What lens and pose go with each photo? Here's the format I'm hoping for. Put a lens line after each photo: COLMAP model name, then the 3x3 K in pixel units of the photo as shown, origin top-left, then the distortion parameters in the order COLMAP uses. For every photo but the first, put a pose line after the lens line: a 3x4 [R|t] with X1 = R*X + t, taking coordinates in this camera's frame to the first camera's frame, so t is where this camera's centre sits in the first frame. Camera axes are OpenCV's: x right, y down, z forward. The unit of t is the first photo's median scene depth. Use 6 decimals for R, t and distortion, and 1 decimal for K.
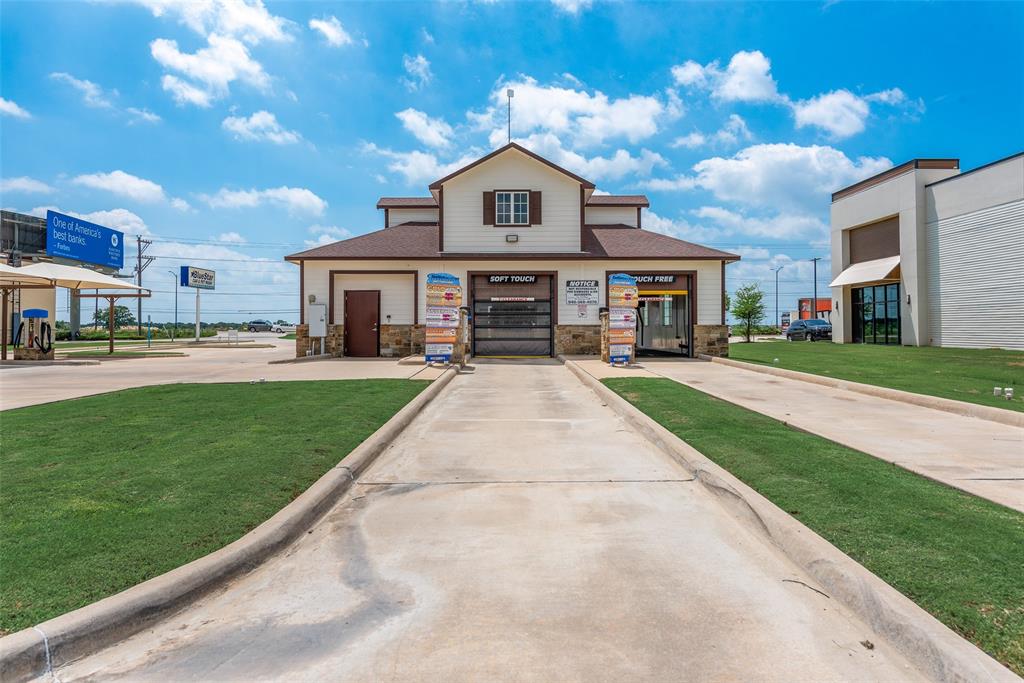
lens RADIAL K [[601.5, 0, 506.5], [0, 601.5, 323.4], [0, 0, 1]] dist [-0.039517, -0.001960]
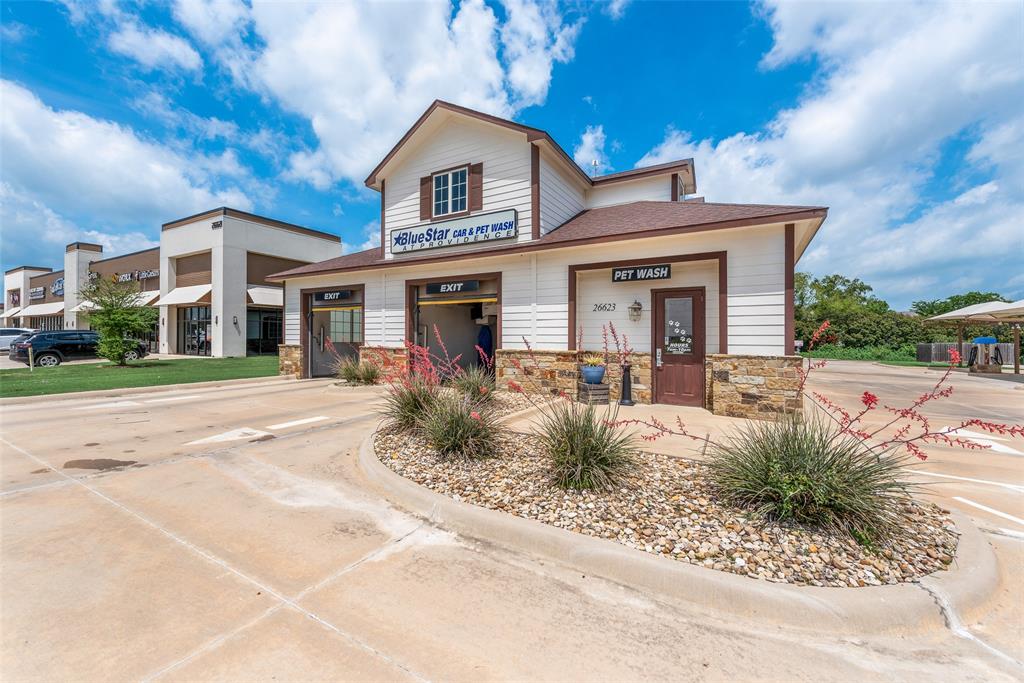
lens RADIAL K [[420.9, 0, 503.0], [0, 420.9, 337.9], [0, 0, 1]] dist [0.004430, 0.000729]
pose [[0.856776, 0.005514, -0.515660, 0.335368], [-0.003767, 0.999983, 0.004434, -0.012597], [0.515675, -0.001857, 0.856782, 0.575770]]
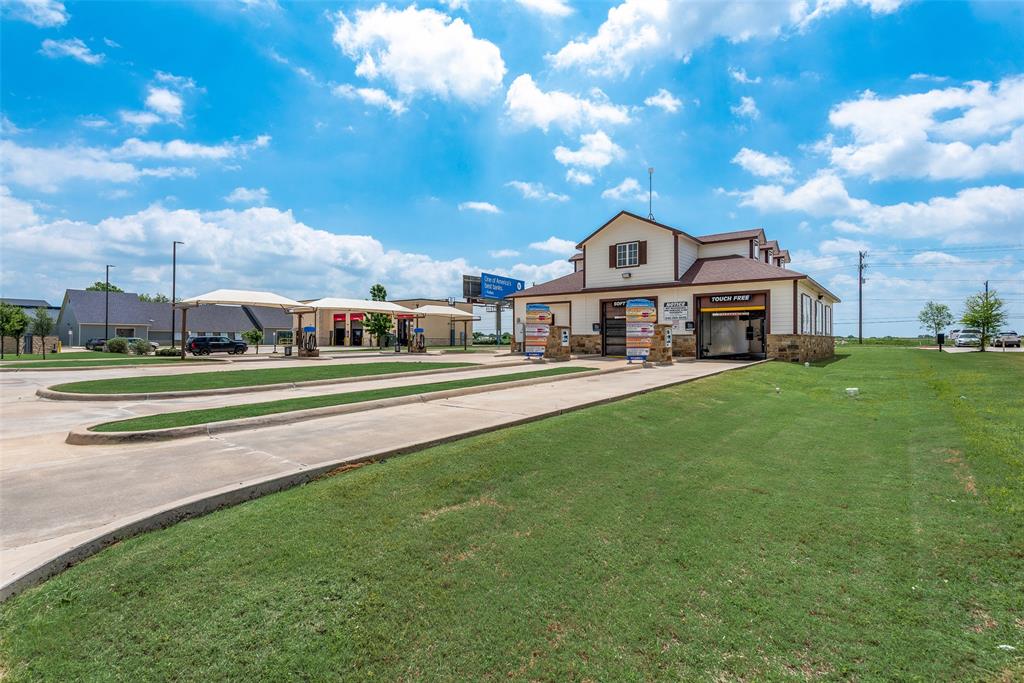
lens RADIAL K [[463.6, 0, 514.2], [0, 463.6, 338.7], [0, 0, 1]] dist [0.002343, 0.000790]
pose [[0.781874, 0.000968, -0.623436, 0.491465], [0.003956, 0.999971, 0.006514, 0.003574], [0.623424, -0.007560, 0.781847, -0.053299]]
